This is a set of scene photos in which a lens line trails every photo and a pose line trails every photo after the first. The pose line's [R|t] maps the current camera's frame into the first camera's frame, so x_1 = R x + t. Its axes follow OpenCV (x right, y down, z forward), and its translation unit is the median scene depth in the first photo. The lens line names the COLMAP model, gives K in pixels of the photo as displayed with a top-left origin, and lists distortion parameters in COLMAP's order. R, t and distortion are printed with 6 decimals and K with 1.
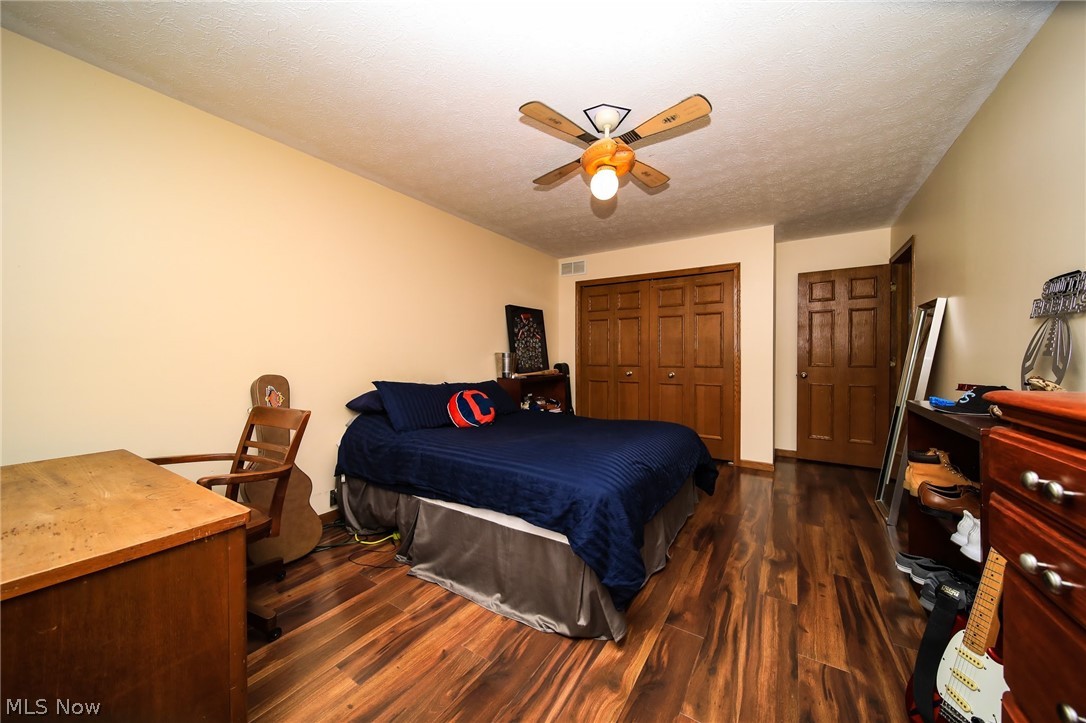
lens RADIAL K [[378.7, 0, 550.3], [0, 378.7, 360.4], [0, 0, 1]] dist [-0.000116, 0.000039]
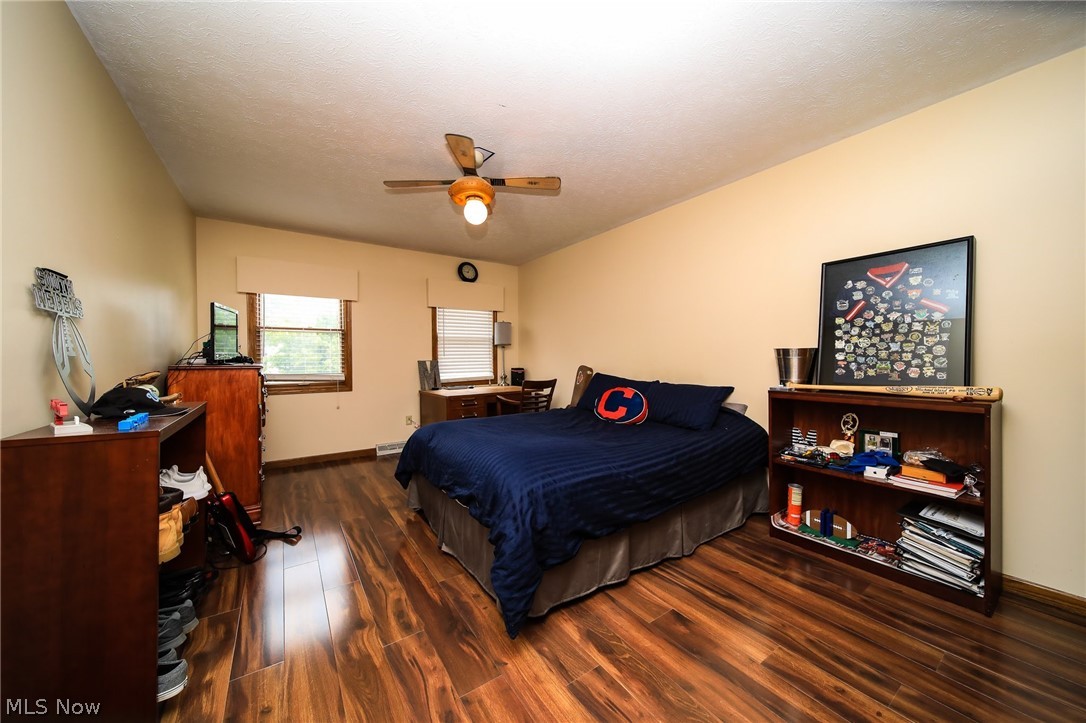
lens RADIAL K [[378.7, 0, 541.5], [0, 378.7, 359.6], [0, 0, 1]] dist [-0.000116, 0.000039]
pose [[-0.389955, 0.008964, -0.920790, 1.128329], [-0.004665, 0.999921, 0.011710, -0.012524], [0.920822, 0.008862, -0.389883, 1.605095]]
